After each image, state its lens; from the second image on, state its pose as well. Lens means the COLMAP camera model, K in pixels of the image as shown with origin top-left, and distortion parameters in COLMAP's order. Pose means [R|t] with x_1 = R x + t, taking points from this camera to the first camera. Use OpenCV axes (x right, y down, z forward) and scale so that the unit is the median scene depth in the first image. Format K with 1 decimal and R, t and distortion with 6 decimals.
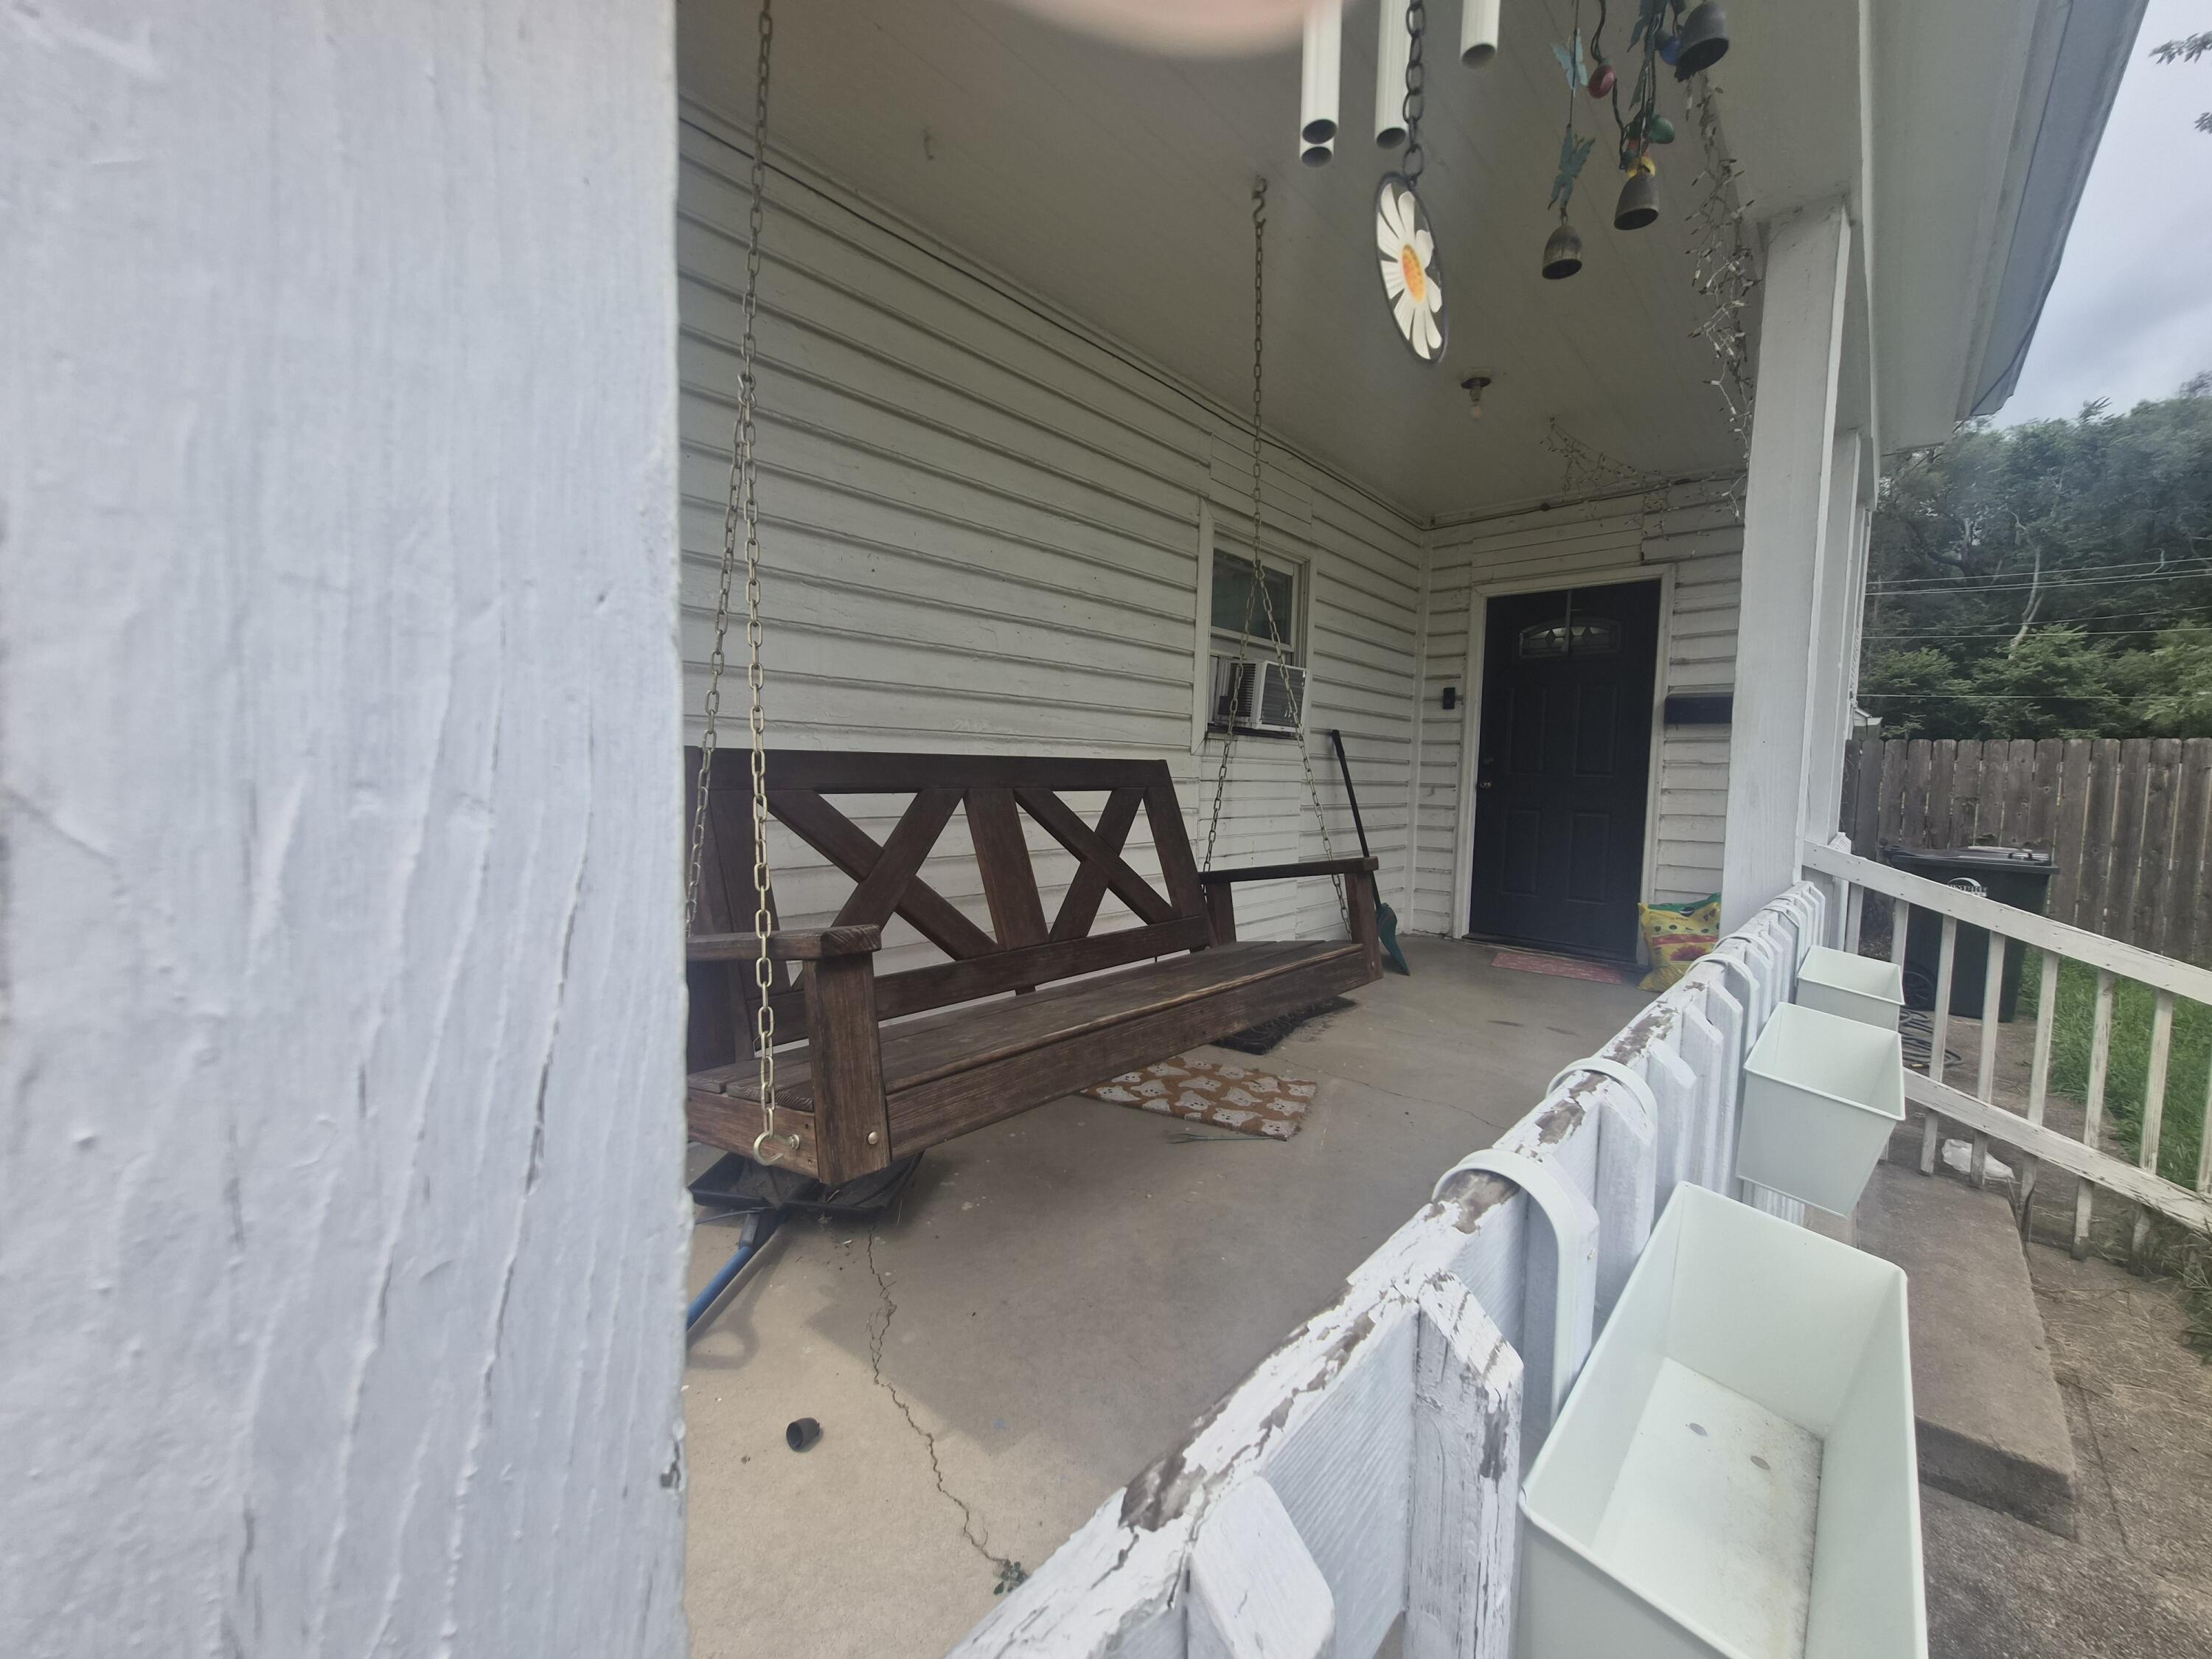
lens RADIAL K [[867.3, 0, 1098.1], [0, 867.3, 831.3], [0, 0, 1]] dist [-0.000580, 0.000001]
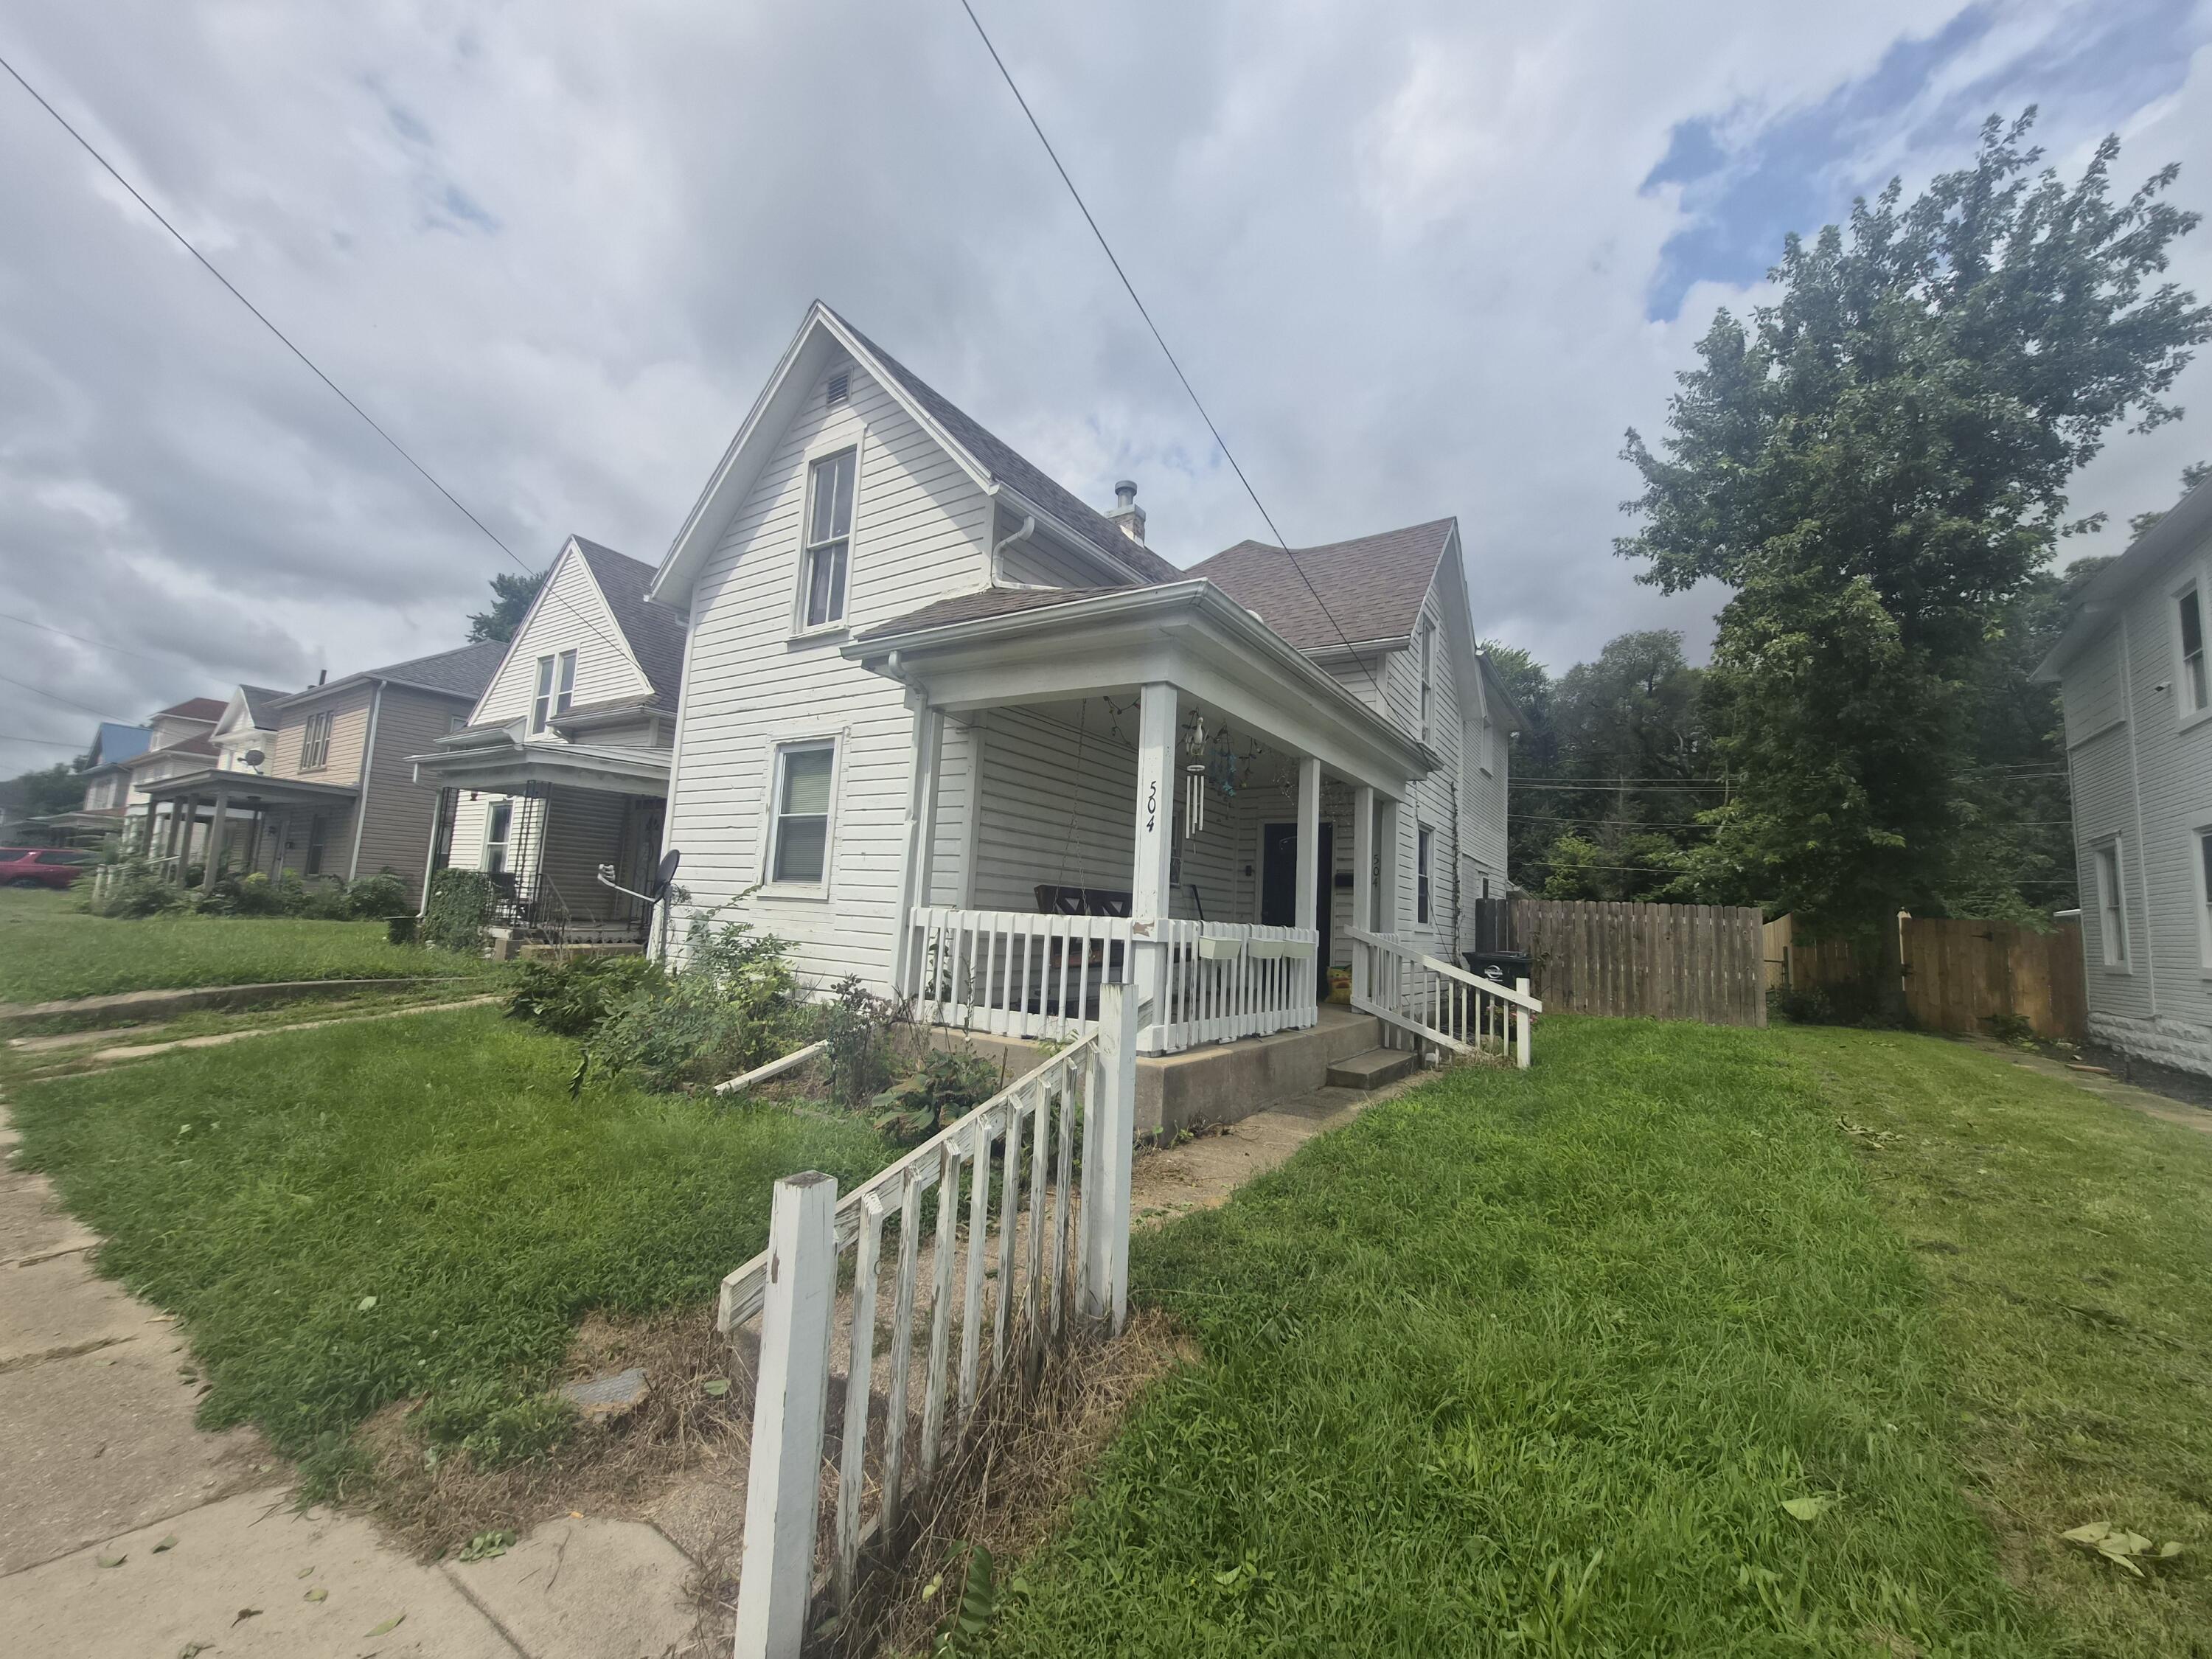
lens RADIAL K [[867.3, 0, 1109.4], [0, 867.3, 814.4], [0, 0, 1]] dist [-0.000580, 0.000001]
pose [[0.987492, 0.044208, 0.151342, -0.223206], [-0.015157, 0.982058, -0.187968, 0.102158], [-0.156936, 0.183324, 0.970445, -0.918715]]
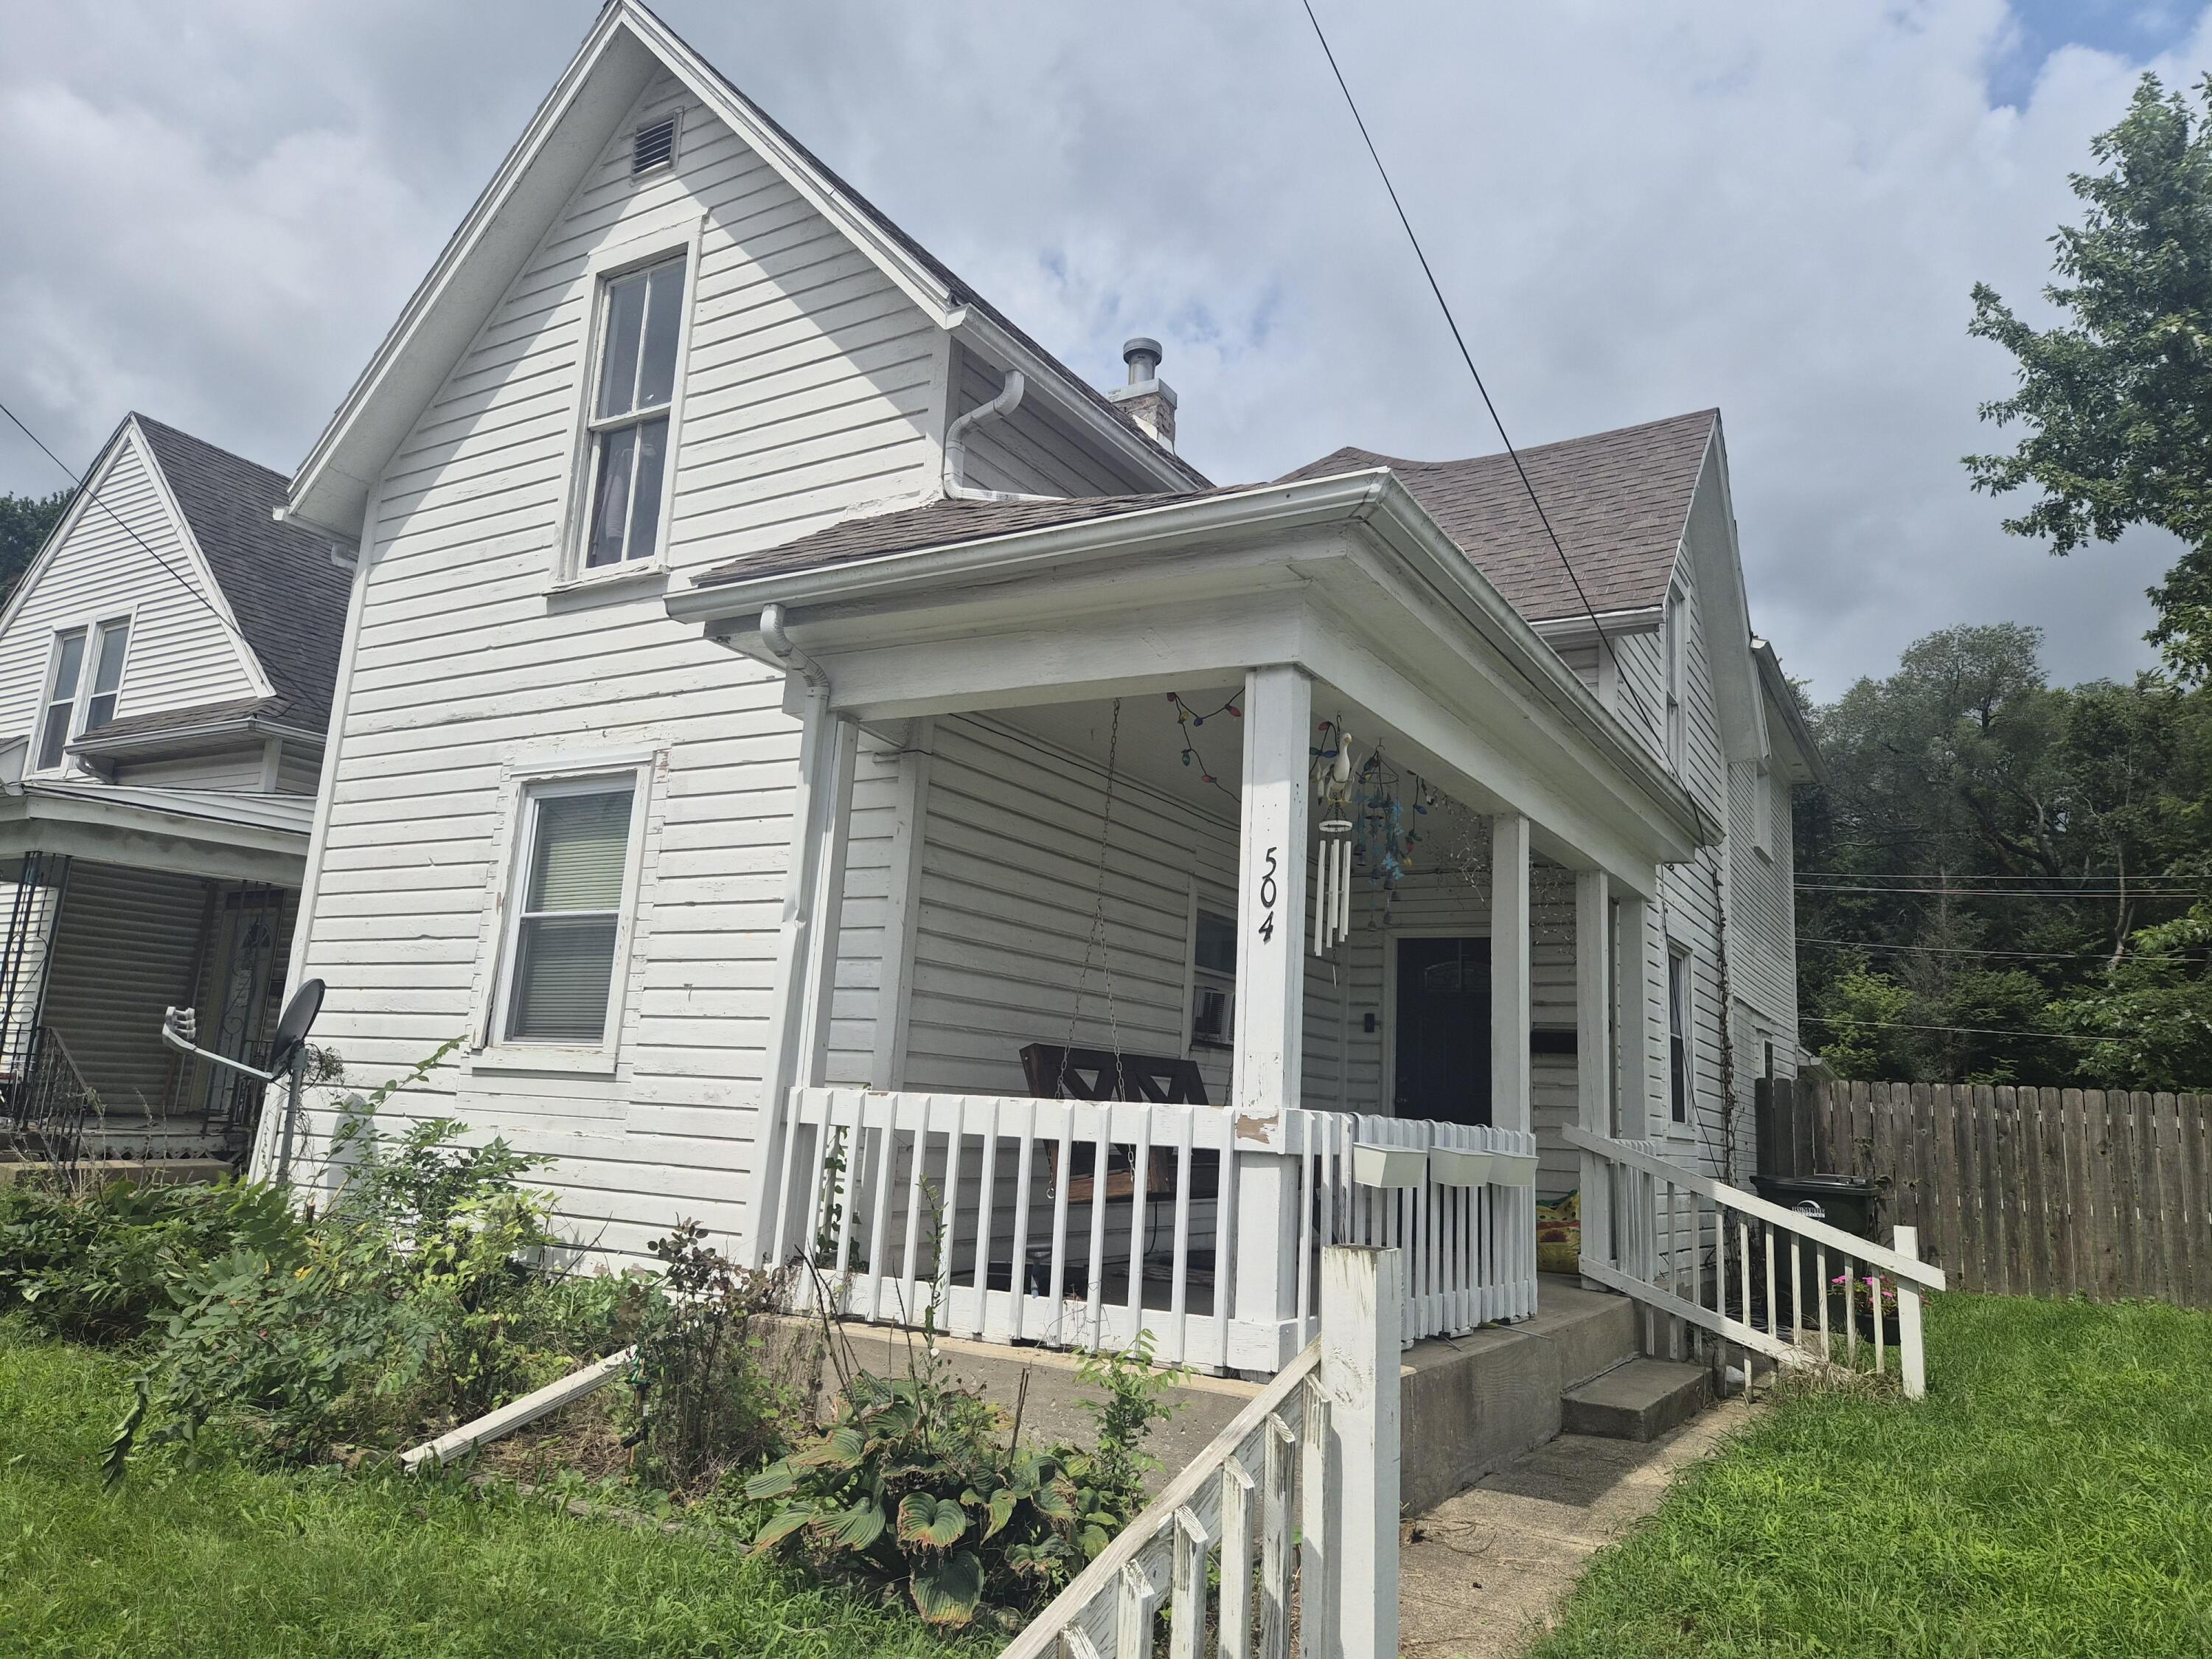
lens RADIAL K [[1484.8, 0, 1119.1], [0, 1484.8, 820.3], [0, 0, 1]] dist [0.050935, -0.042213]
pose [[0.979690, 0.065657, 0.189465, -0.290406], [-0.014366, 0.965427, -0.260276, 0.098173], [-0.200004, 0.252268, 0.946763, -0.809972]]
